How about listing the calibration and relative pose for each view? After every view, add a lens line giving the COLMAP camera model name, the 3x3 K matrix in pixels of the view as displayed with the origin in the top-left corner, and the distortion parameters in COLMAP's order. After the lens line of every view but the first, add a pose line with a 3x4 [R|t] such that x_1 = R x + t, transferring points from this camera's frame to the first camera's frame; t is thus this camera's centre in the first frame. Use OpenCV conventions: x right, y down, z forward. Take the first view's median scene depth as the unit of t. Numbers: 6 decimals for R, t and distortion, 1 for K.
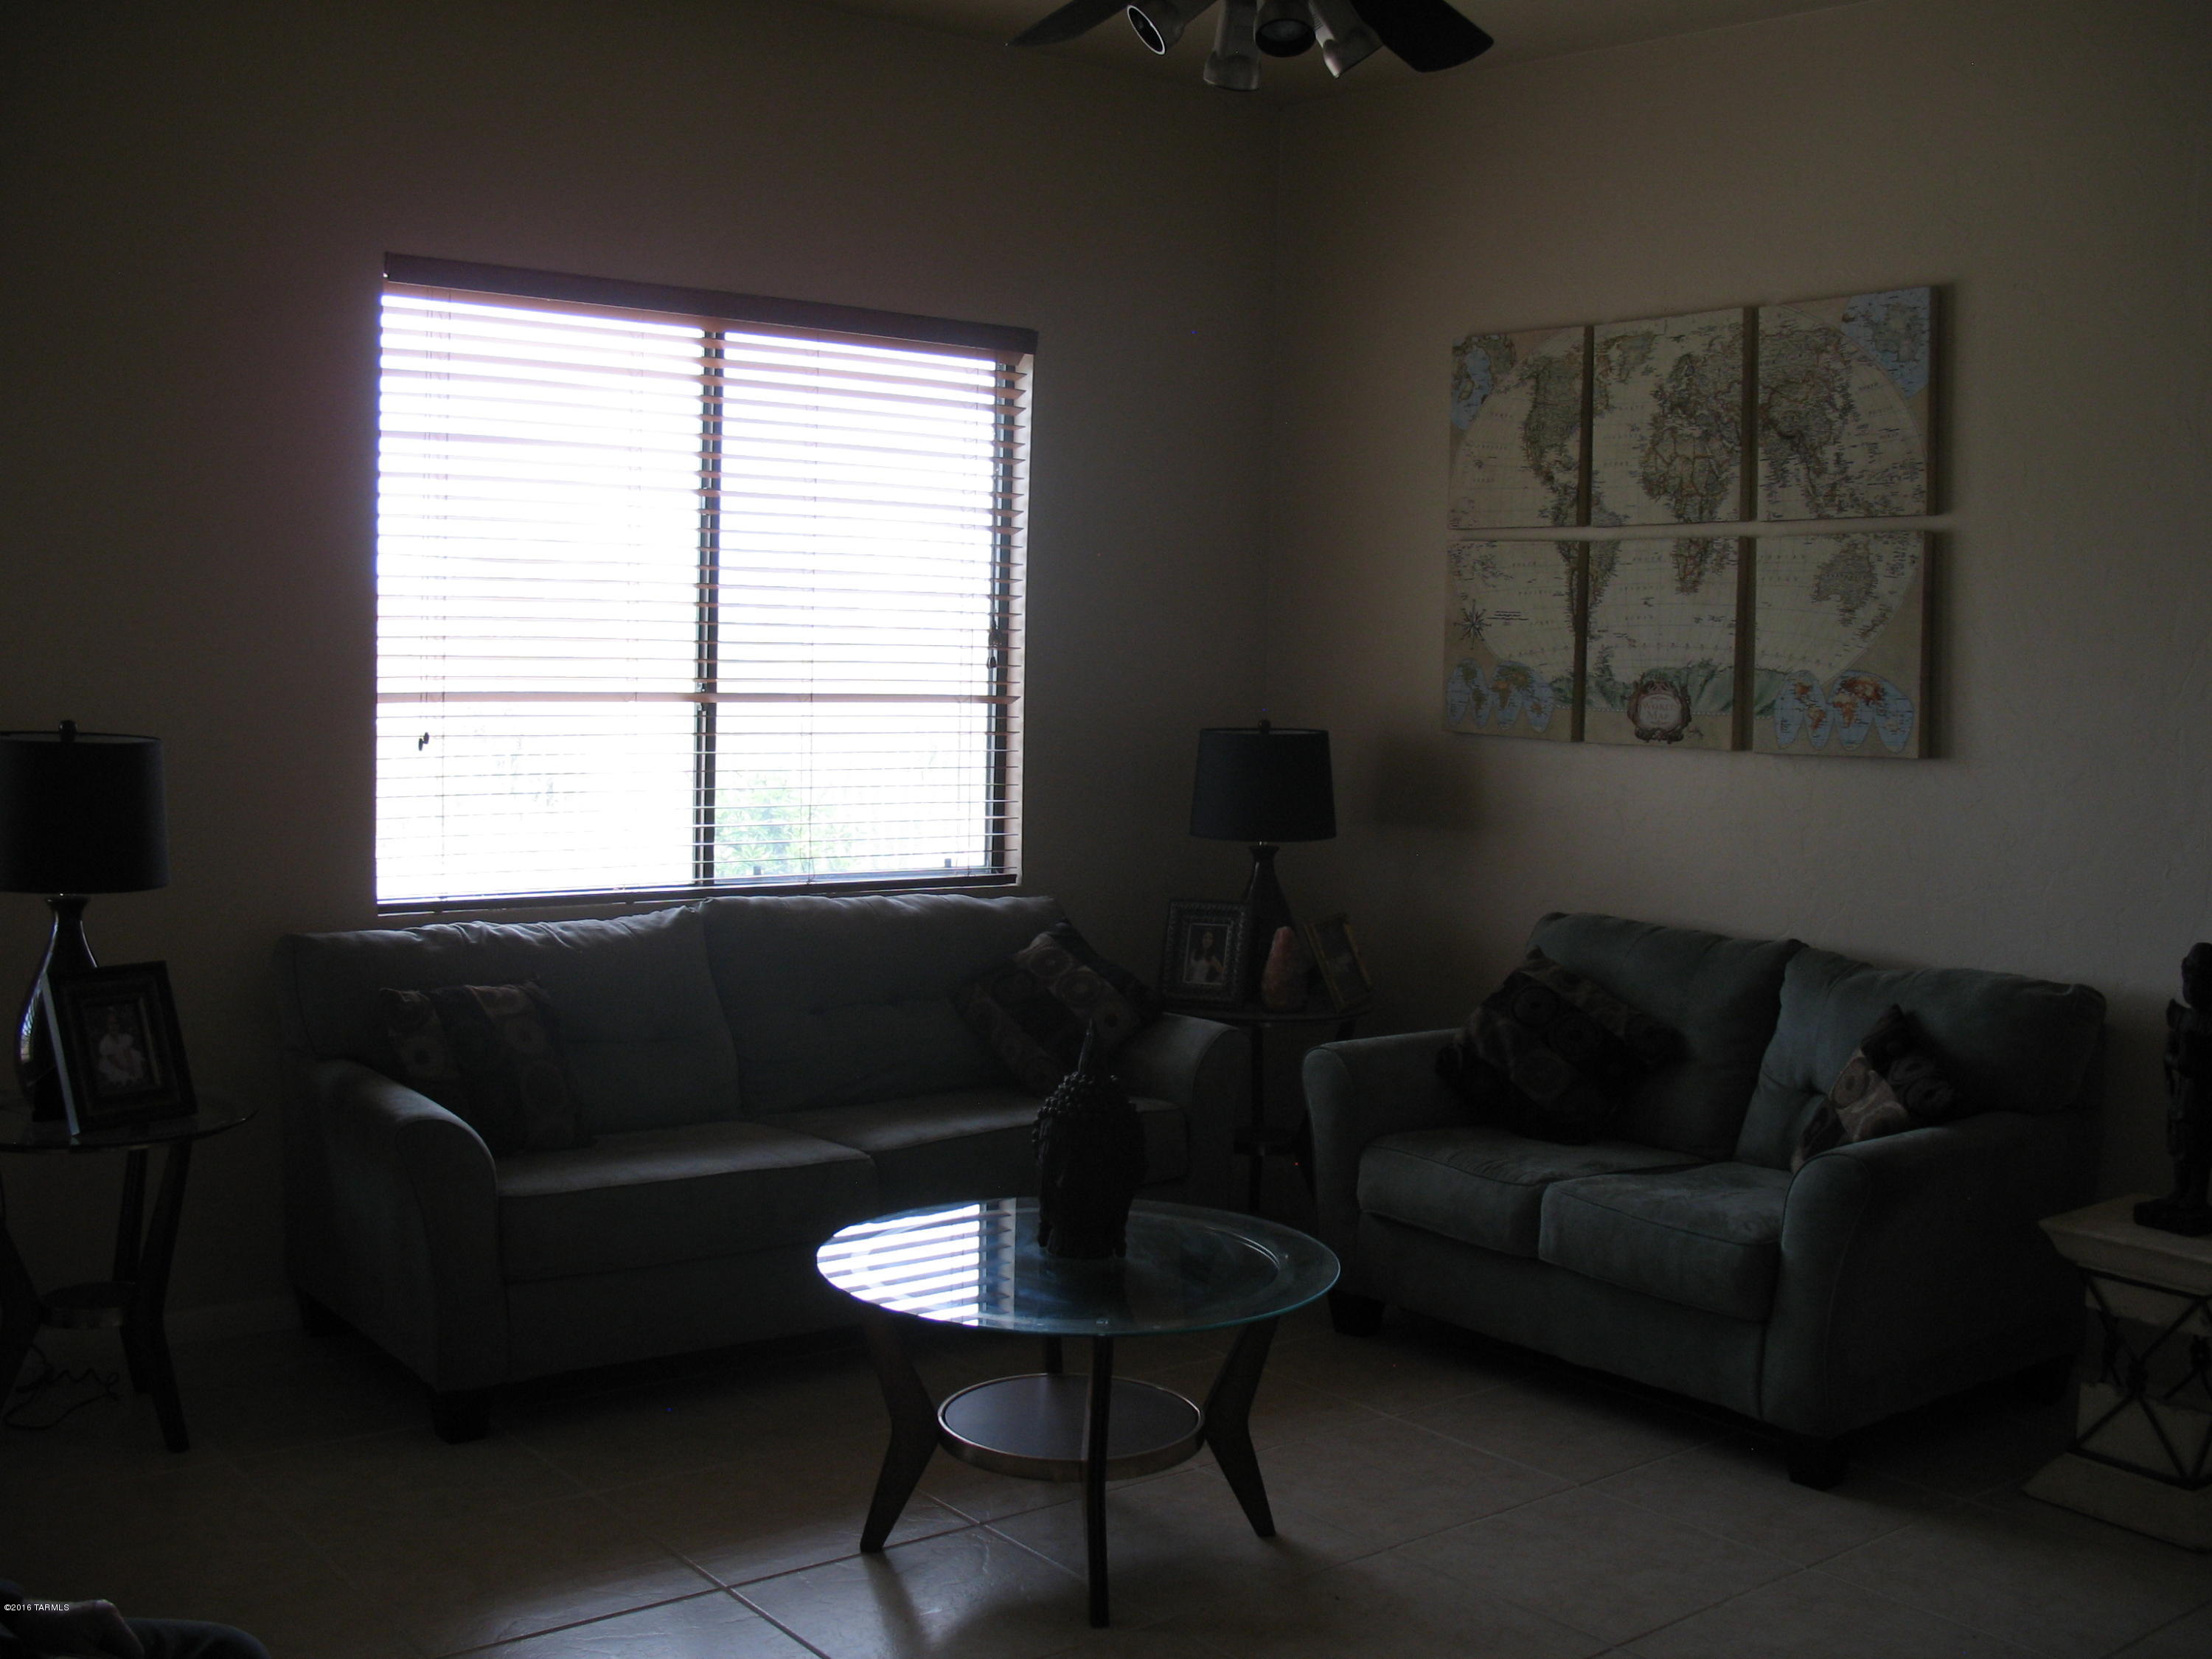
lens RADIAL K [[2288.9, 0, 1107.3], [0, 2288.9, 791.9], [0, 0, 1]] dist [-0.186990, 0.215980]
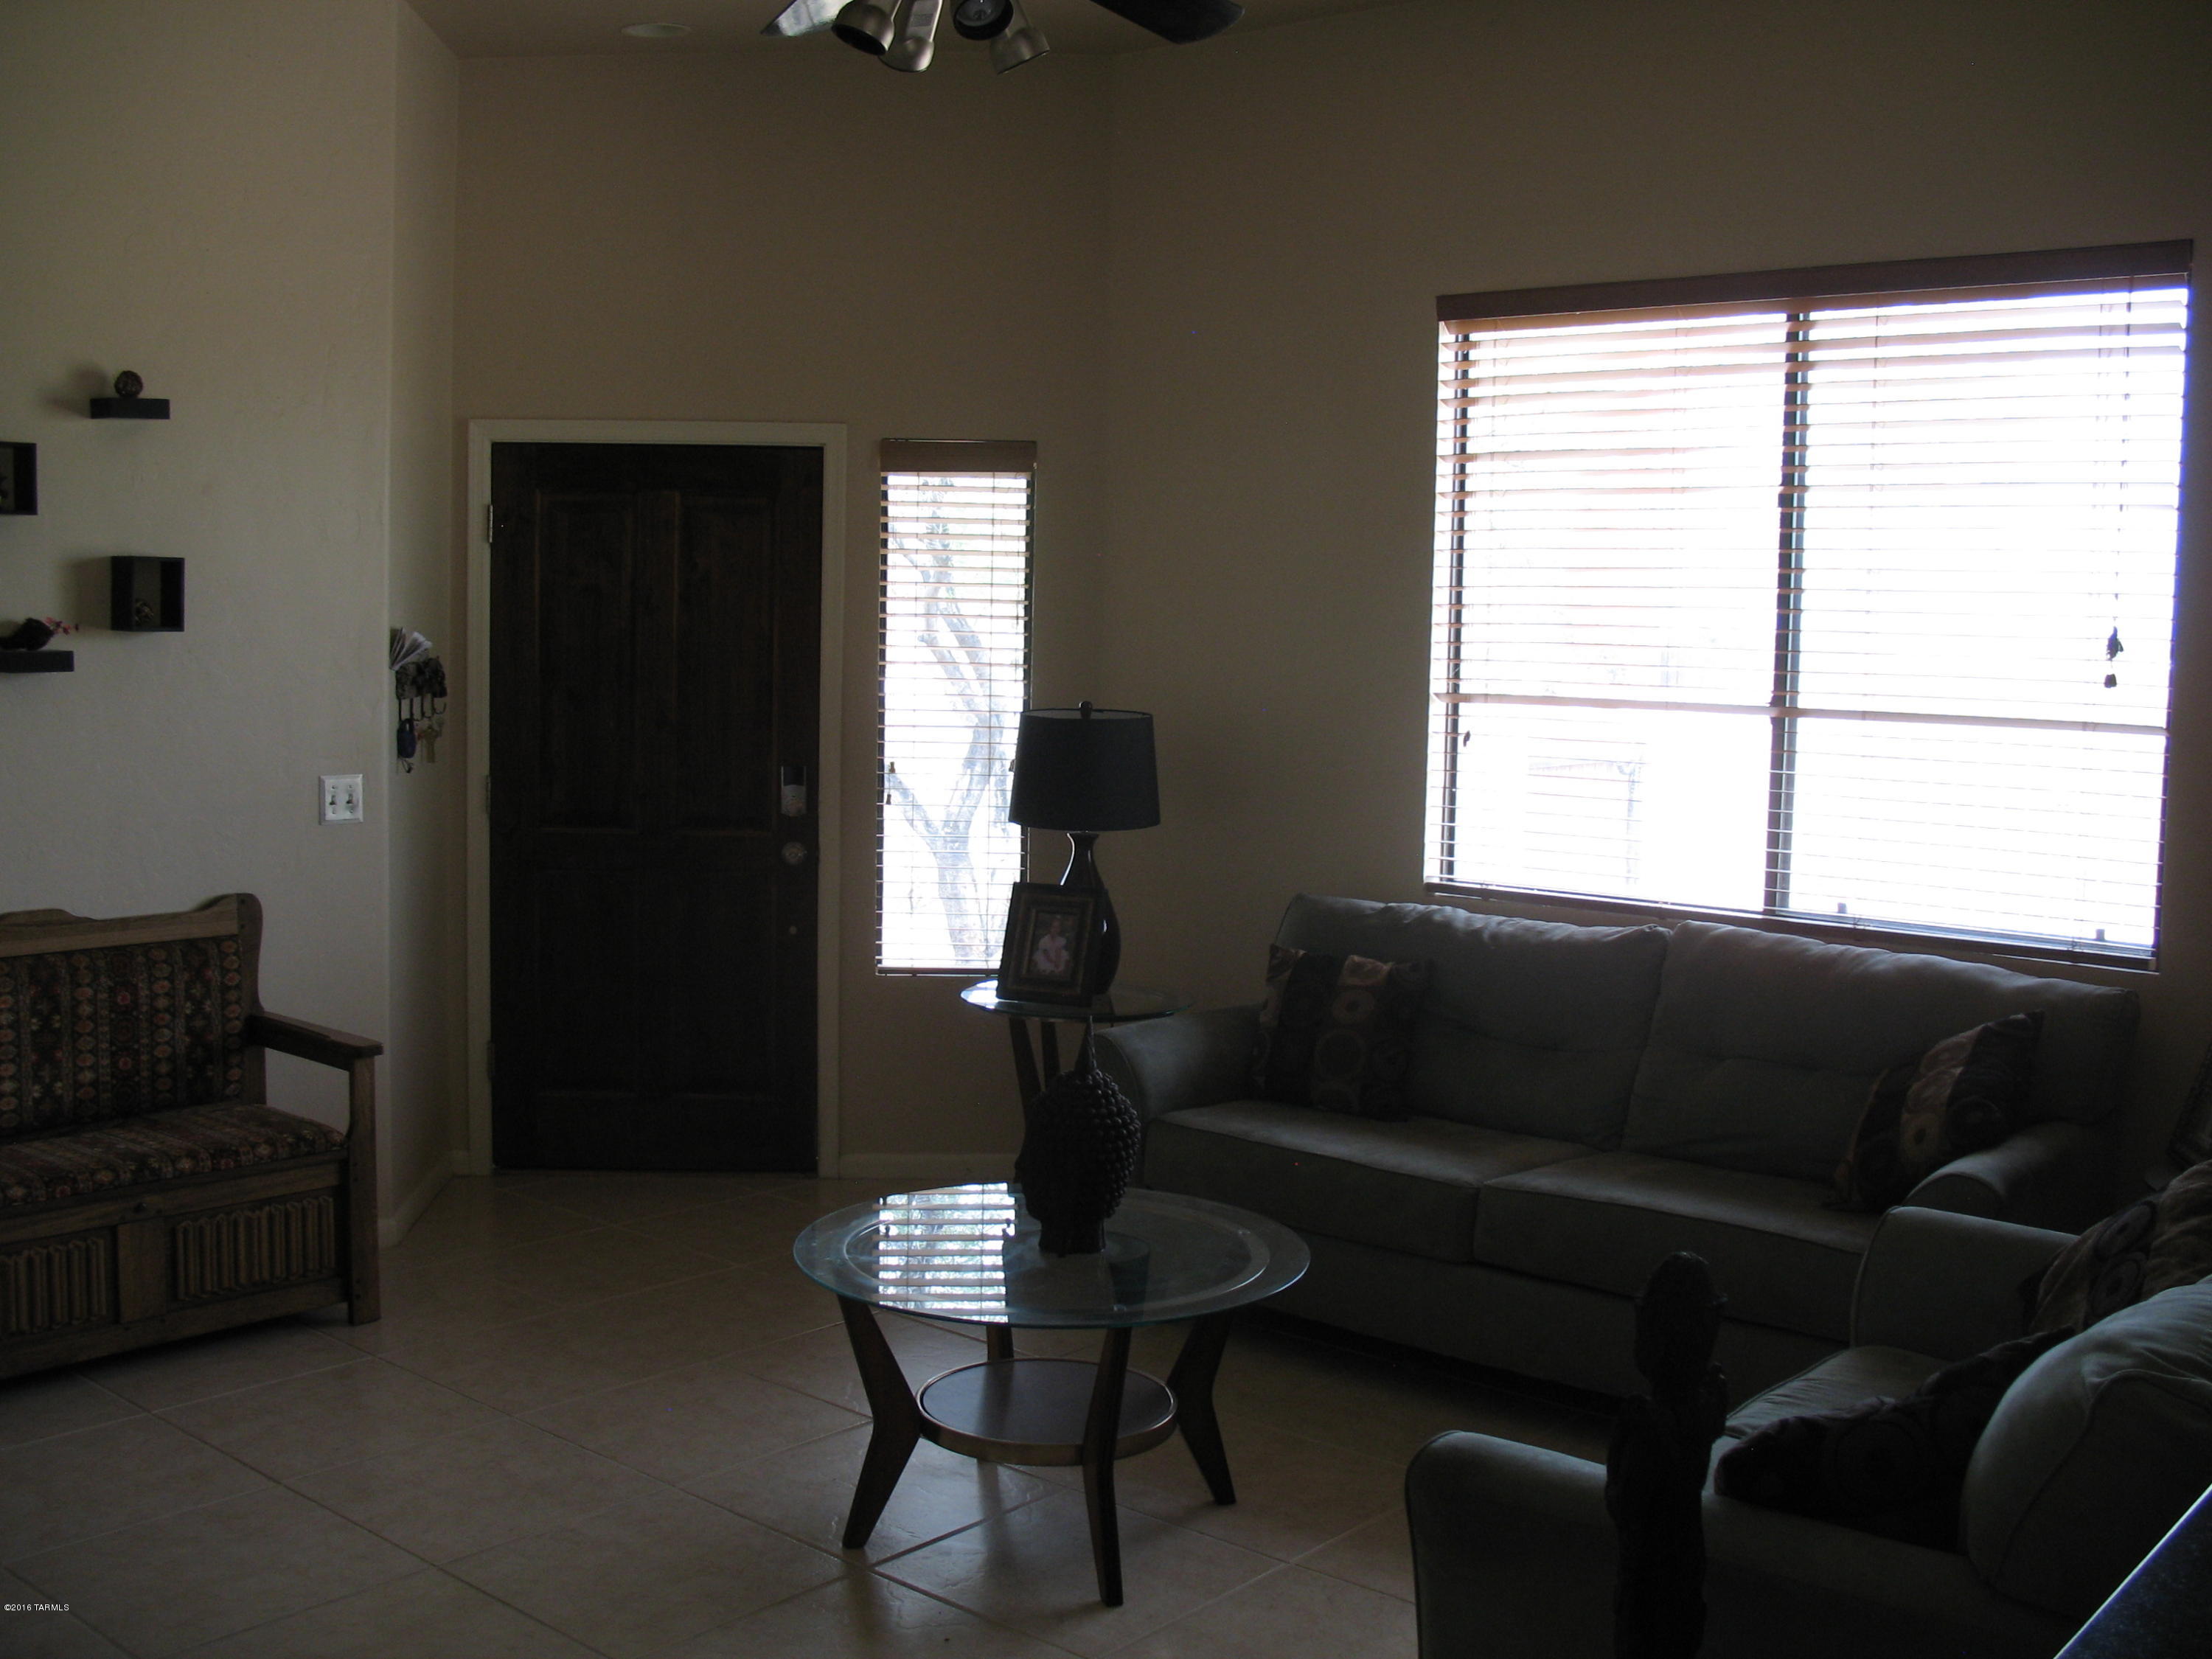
lens RADIAL K [[2341.9, 0, 1106.0], [0, 2341.9, 829.5], [0, 0, 1]] dist [-0.131214, 0.046308]
pose [[0.209844, 0.061043, -0.975827, 0.703554], [-0.078394, 0.995886, 0.045439, -0.015496], [0.974587, 0.066964, 0.213766, 0.551247]]
